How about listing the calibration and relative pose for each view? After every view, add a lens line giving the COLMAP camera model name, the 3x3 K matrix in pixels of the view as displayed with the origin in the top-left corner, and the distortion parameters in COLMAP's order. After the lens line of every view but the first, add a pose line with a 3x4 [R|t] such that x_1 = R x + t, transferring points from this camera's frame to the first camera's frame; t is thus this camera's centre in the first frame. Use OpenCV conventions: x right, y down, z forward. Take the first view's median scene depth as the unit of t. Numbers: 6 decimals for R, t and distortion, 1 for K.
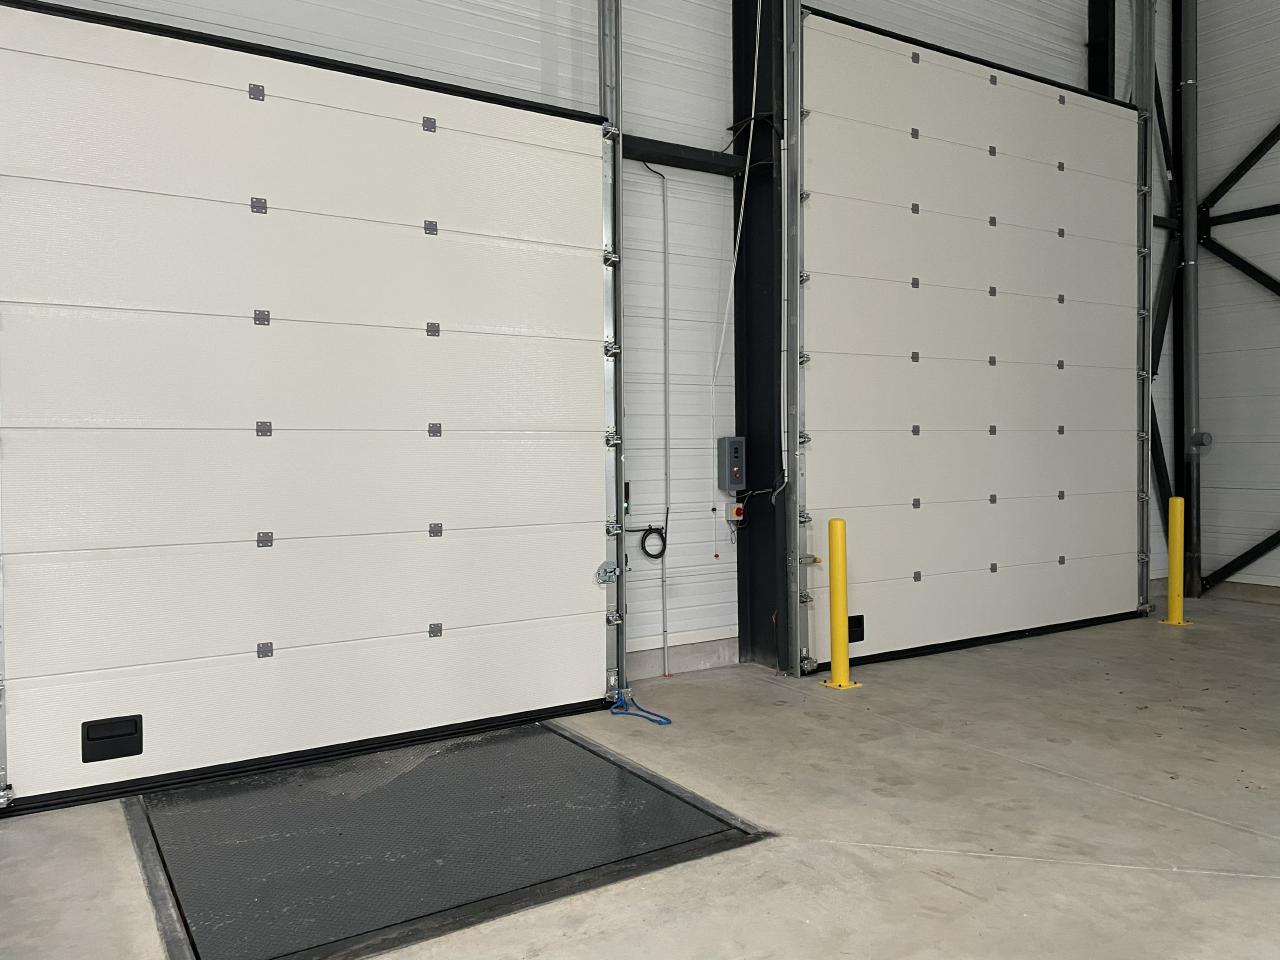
lens RADIAL K [[978.5, 0, 640.0], [0, 978.5, 480.0], [0, 0, 1]] dist [-0.005071, -0.000782]
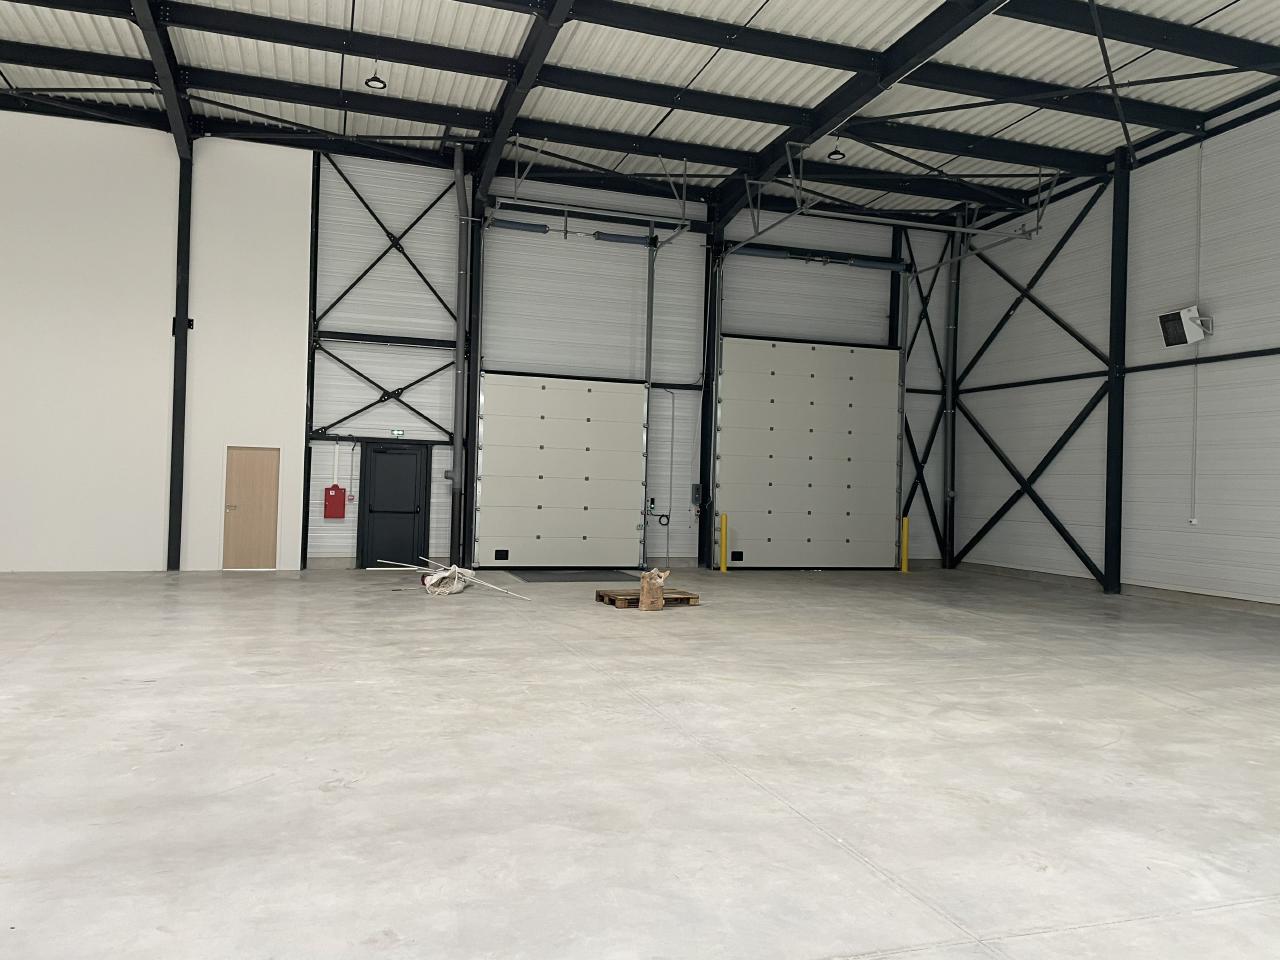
lens RADIAL K [[978.5, 0, 640.0], [0, 978.5, 480.0], [0, 0, 1]] dist [-0.005071, -0.000782]
pose [[0.967221, 0.042541, -0.250348, 0.640852], [-0.050474, 0.998404, -0.025350, 0.023289], [0.248870, 0.037155, 0.967824, -1.739827]]
